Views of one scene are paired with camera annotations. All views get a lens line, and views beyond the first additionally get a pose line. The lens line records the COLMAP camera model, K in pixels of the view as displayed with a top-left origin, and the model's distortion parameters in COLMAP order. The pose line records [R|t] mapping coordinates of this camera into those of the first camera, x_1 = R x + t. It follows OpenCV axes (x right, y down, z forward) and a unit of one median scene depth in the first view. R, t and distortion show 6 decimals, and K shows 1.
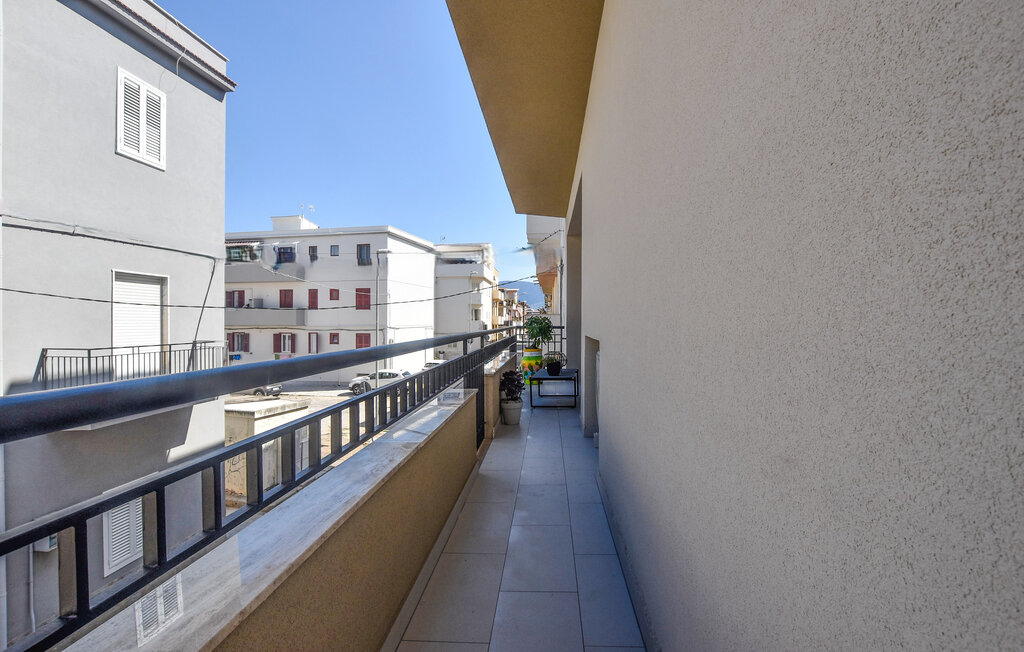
lens RADIAL K [[526.5, 0, 517.0], [0, 526.5, 325.6], [0, 0, 1]] dist [-0.015246, 0.003119]
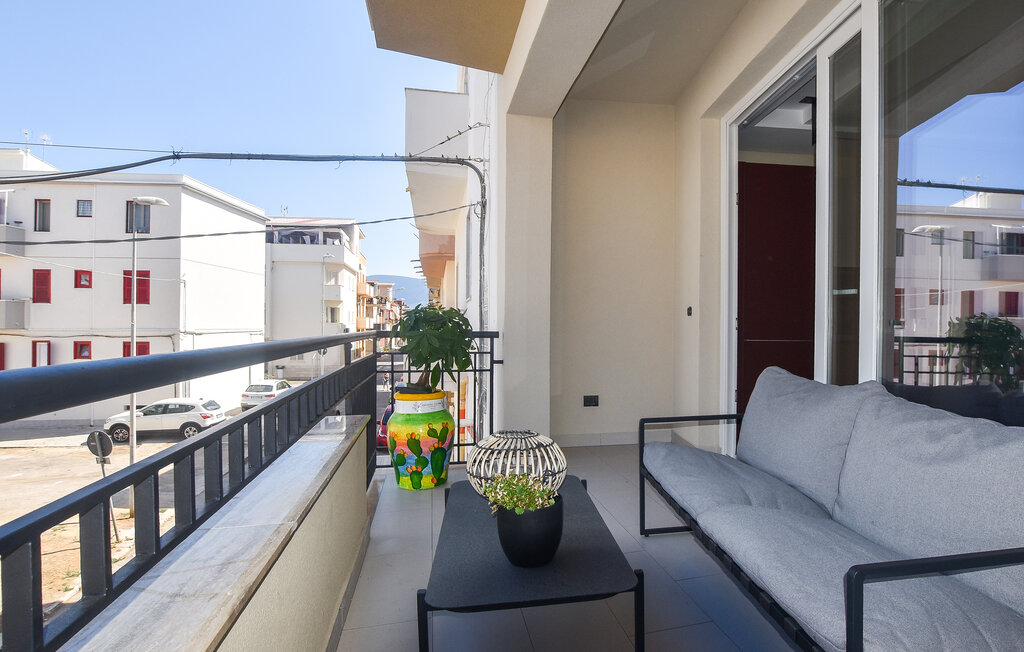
lens RADIAL K [[526.5, 0, 560.7], [0, 526.5, 329.1], [0, 0, 1]] dist [-0.015246, 0.003119]
pose [[0.953338, 0.002461, 0.301896, 0.004766], [-0.001983, 0.999996, -0.001891, -0.000167], [-0.301899, 0.001205, 0.953339, 0.240820]]
